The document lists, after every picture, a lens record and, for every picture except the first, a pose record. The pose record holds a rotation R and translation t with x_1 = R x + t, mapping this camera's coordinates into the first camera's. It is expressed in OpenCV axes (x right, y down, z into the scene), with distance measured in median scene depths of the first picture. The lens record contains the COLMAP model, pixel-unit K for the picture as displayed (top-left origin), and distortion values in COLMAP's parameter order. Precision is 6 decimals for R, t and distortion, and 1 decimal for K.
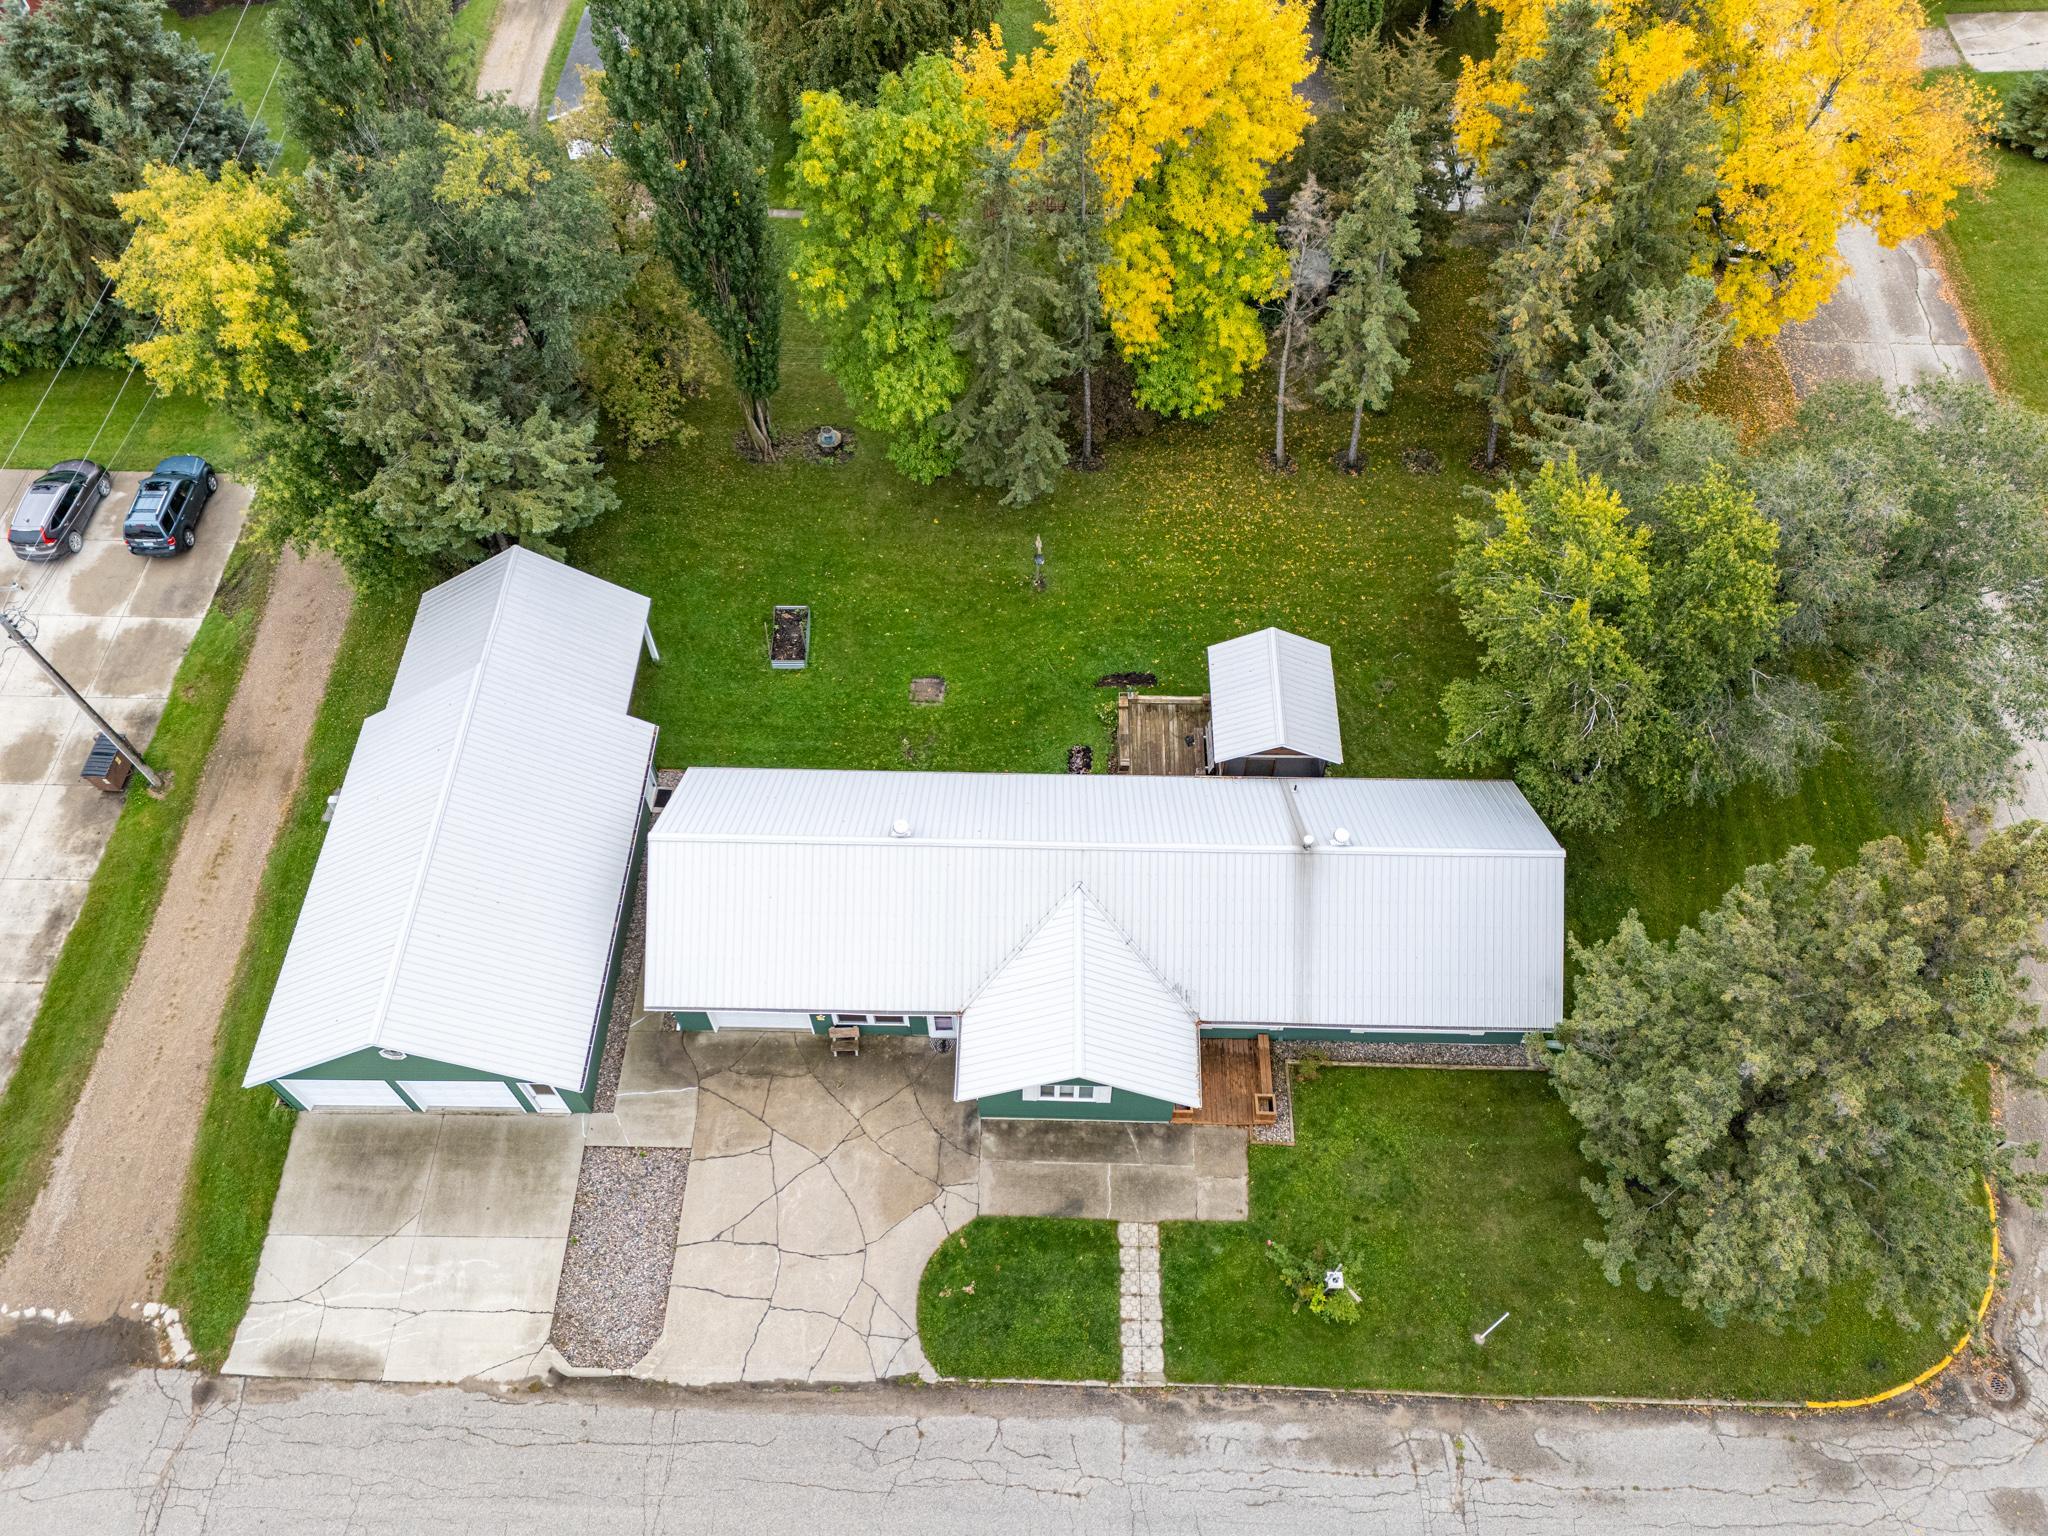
lens RADIAL K [[1522.4, 0, 1024.0], [0, 1522.4, 768.0], [0, 0, 1]] dist [0.102684, -0.116742]
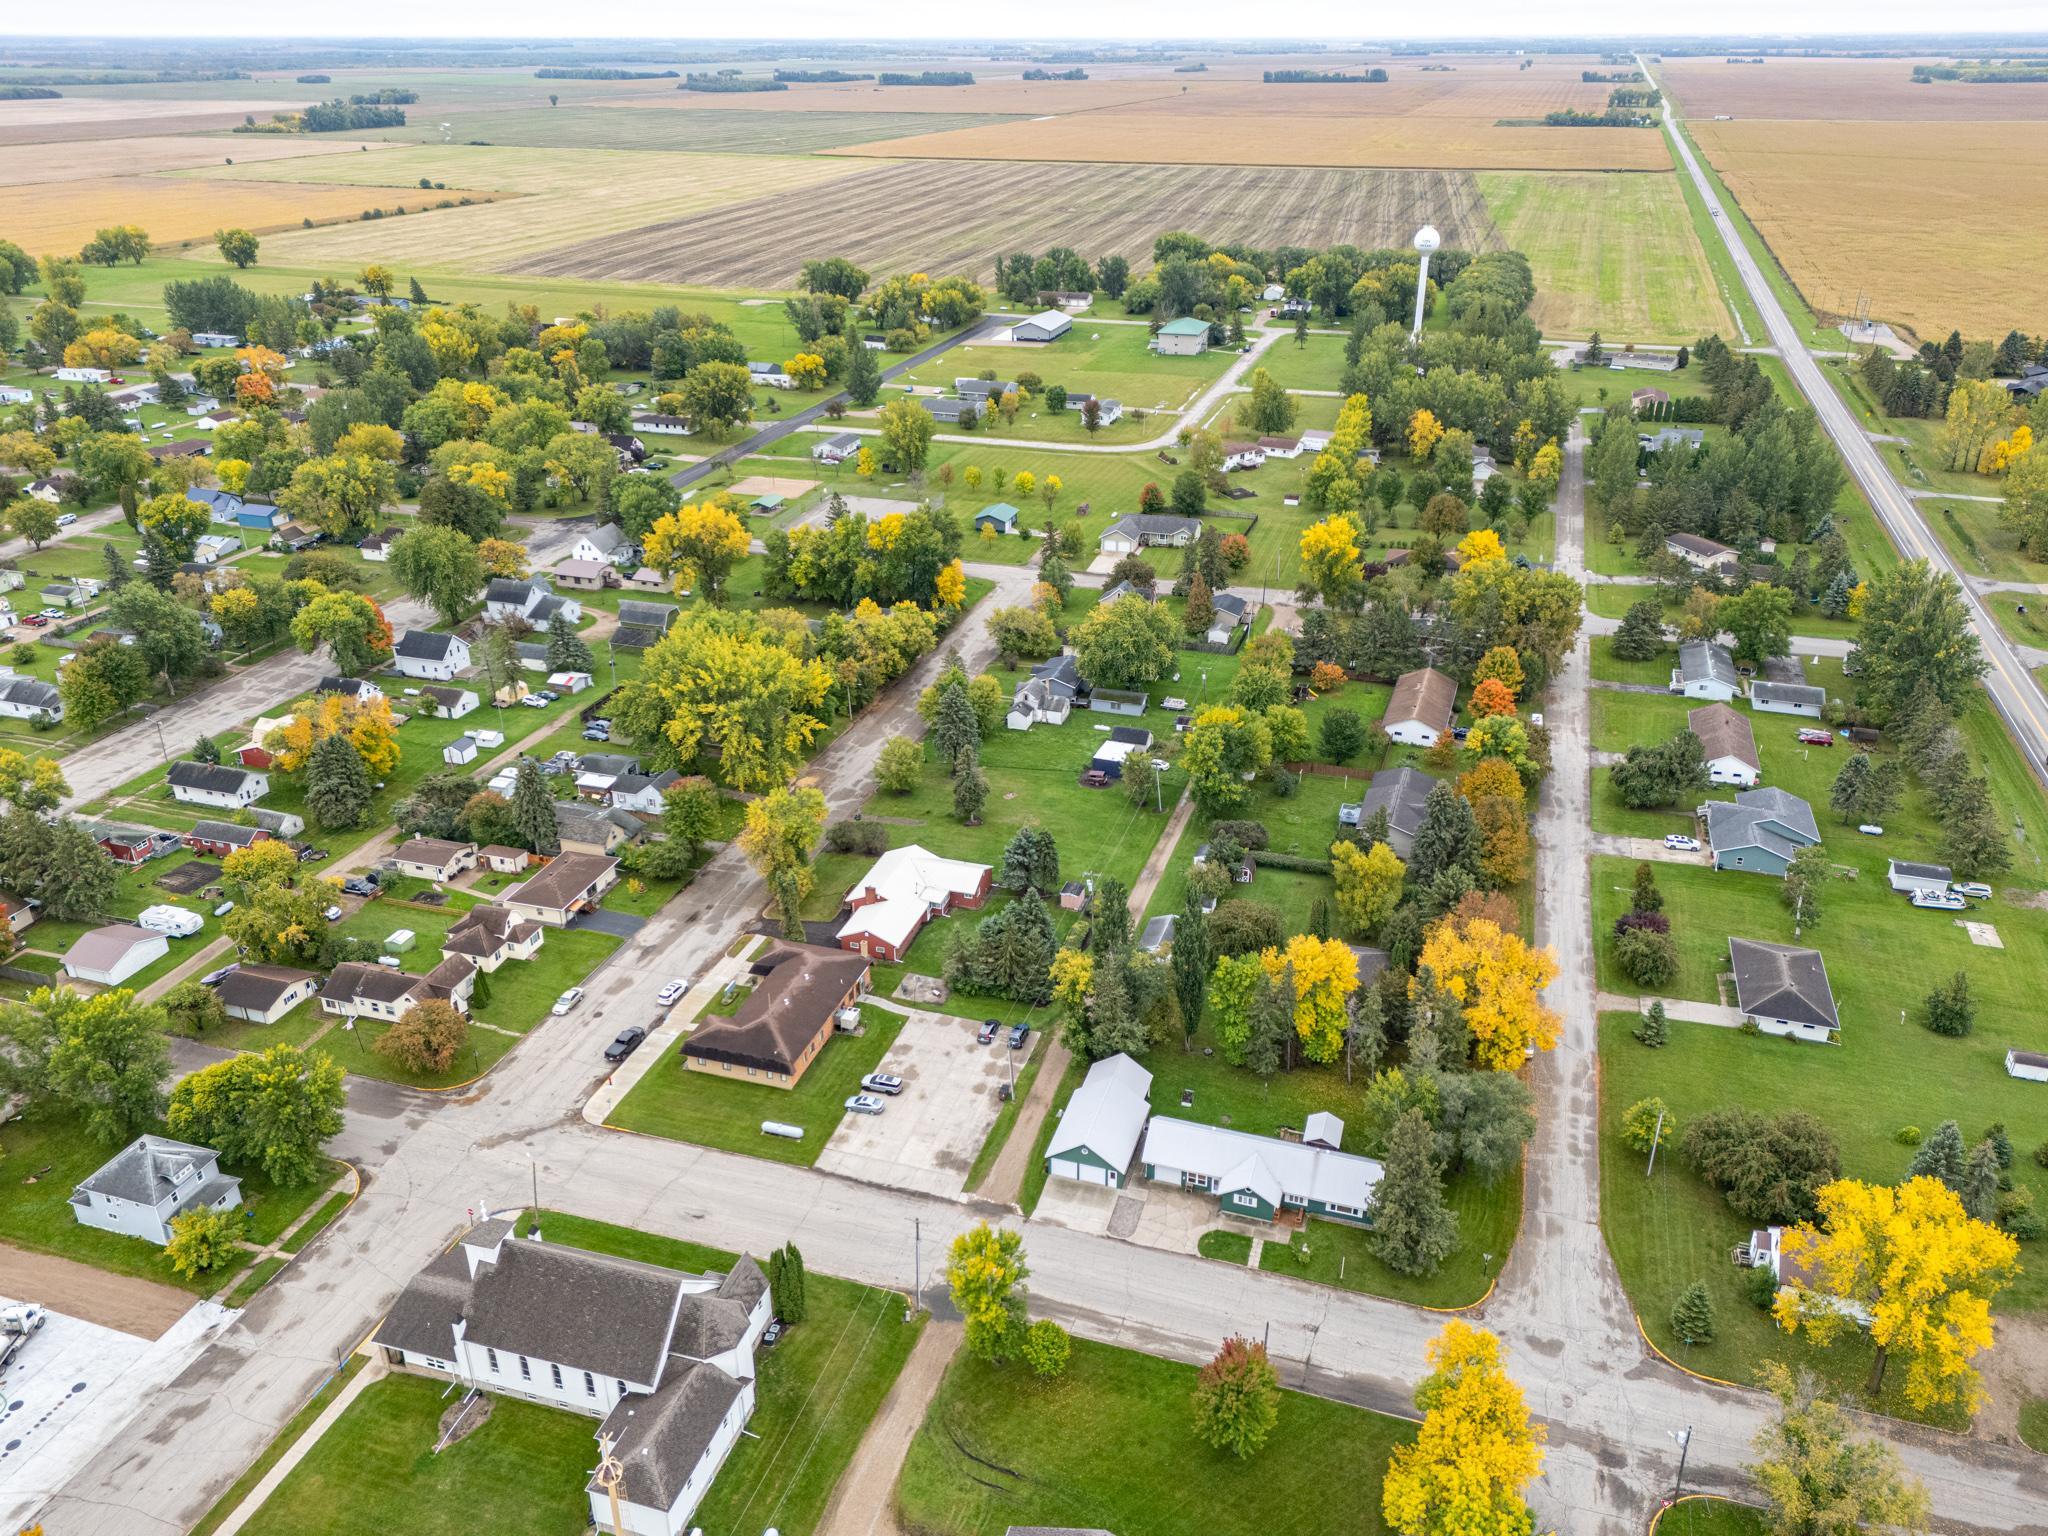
lens RADIAL K [[1522.4, 0, 1024.0], [0, 1522.4, 768.0], [0, 0, 1]] dist [0.102684, -0.116742]
pose [[0.959858, 0.121583, -0.252766, 0.298744], [-0.231805, 0.851240, -0.470804, 1.089729], [0.157923, 0.510498, 0.845253, -2.575952]]
